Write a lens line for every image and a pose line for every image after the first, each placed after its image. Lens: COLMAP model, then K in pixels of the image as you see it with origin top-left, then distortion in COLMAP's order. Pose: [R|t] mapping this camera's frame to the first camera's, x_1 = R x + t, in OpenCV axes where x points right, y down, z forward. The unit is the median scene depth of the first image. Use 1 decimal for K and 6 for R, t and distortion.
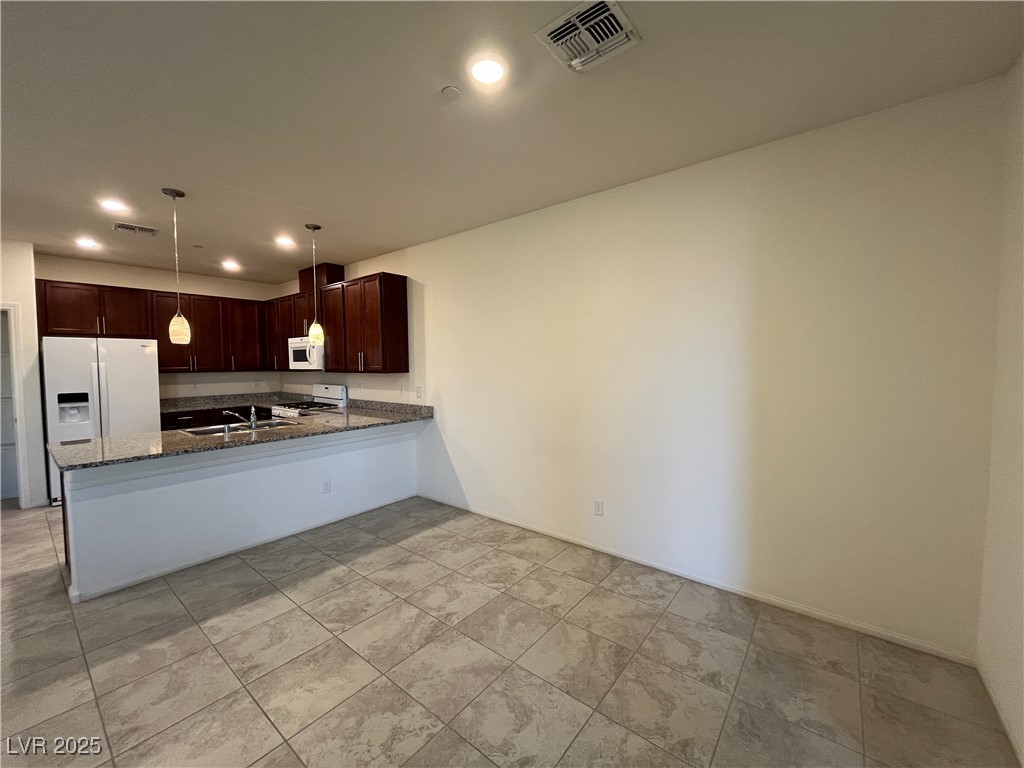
lens RADIAL K [[410.4, 0, 512.2], [0, 410.4, 381.6], [0, 0, 1]] dist [-0.002617, -0.001211]
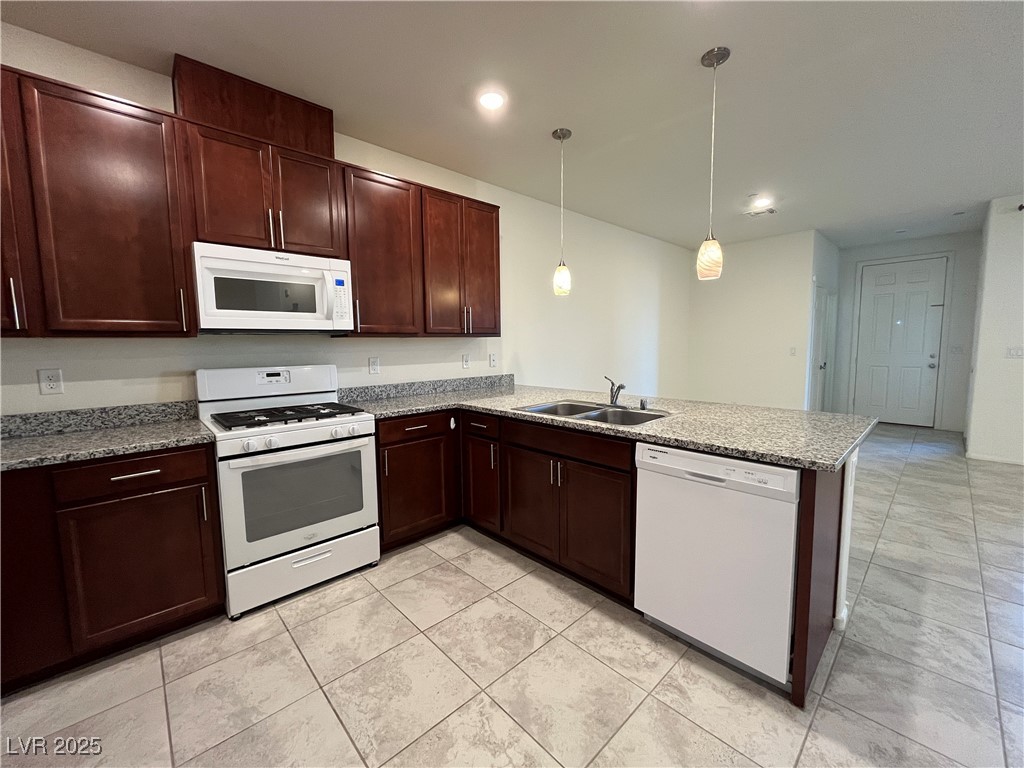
lens RADIAL K [[410.4, 0, 510.9], [0, 410.4, 381.3], [0, 0, 1]] dist [-0.002617, -0.001211]
pose [[0.141825, -0.084711, 0.986260, -1.059578], [0.061132, 0.995179, 0.076686, 0.005829], [-0.988002, 0.049416, 0.146320, 0.836717]]
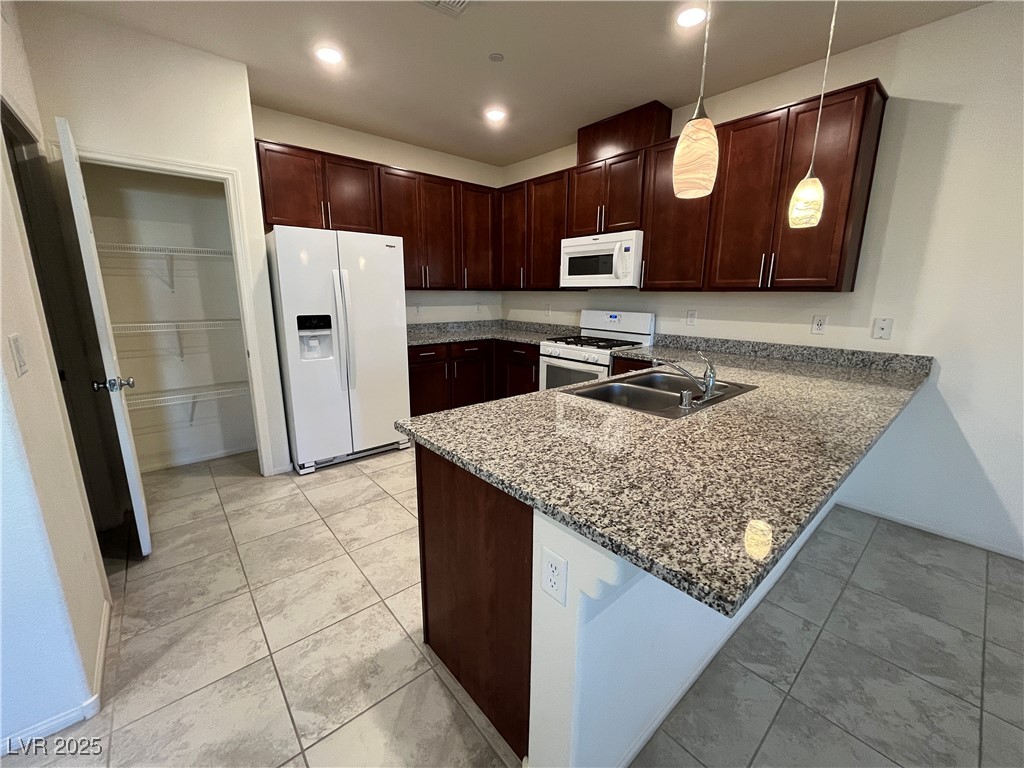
lens RADIAL K [[410.4, 0, 512.3], [0, 410.4, 380.2], [0, 0, 1]] dist [-0.002617, -0.001211]
pose [[0.983692, 0.051746, -0.172257, -0.609689], [-0.023171, 0.986199, 0.163935, 0.015155], [0.178362, -0.157270, 0.971315, 0.374031]]
